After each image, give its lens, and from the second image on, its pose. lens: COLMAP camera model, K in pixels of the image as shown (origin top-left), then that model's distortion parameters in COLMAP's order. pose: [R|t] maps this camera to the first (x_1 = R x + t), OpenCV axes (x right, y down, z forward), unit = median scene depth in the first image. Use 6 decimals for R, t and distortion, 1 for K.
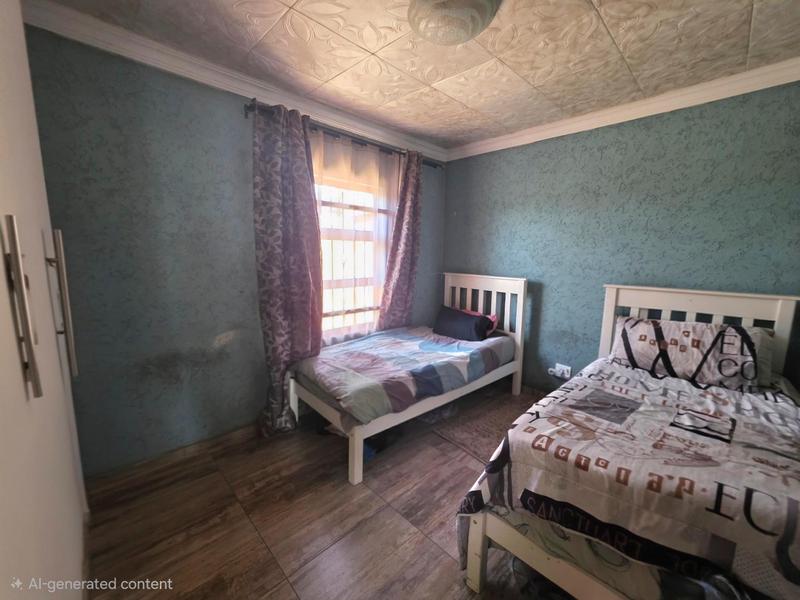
lens RADIAL K [[321.5, 0, 399.3], [0, 321.5, 296.8], [0, 0, 1]] dist [-0.001567, -0.000043]
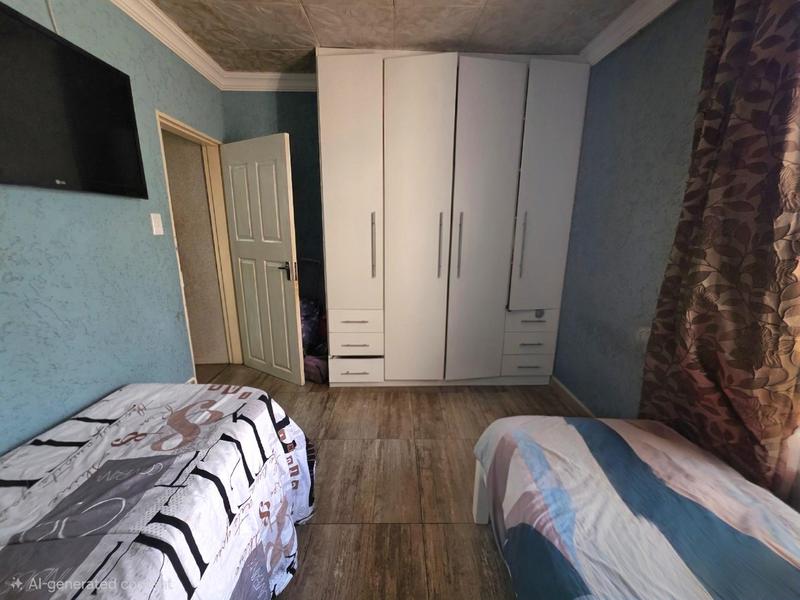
lens RADIAL K [[321.5, 0, 399.3], [0, 321.5, 296.8], [0, 0, 1]] dist [-0.001567, -0.000043]
pose [[-0.687002, 0.144862, -0.712069, 0.365712], [-0.118387, 0.944522, 0.306371, -0.111868], [0.716947, 0.294777, -0.631739, 0.926384]]
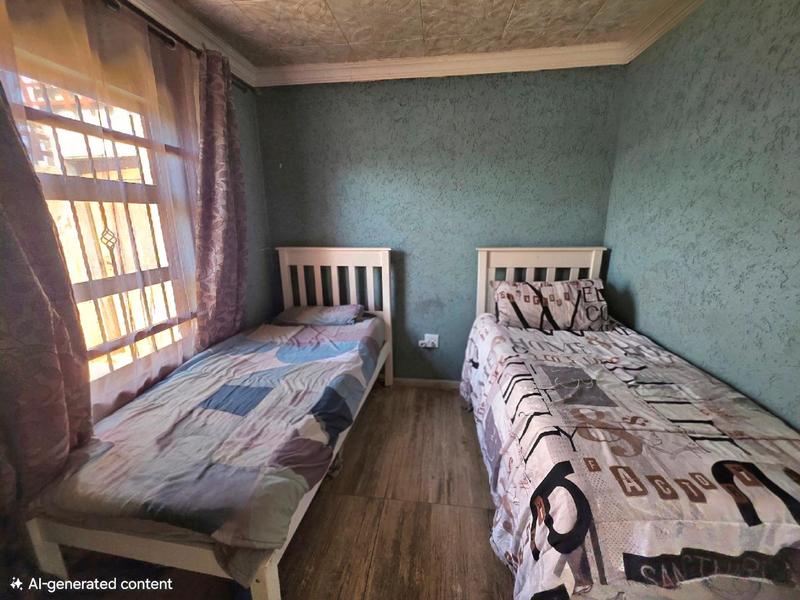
lens RADIAL K [[321.5, 0, 399.3], [0, 321.5, 296.8], [0, 0, 1]] dist [-0.001567, -0.000043]
pose [[0.782887, -0.170210, 0.598429, -0.150697], [0.108226, 0.984443, 0.138419, -0.053148], [-0.612679, -0.043601, 0.789128, 0.353190]]
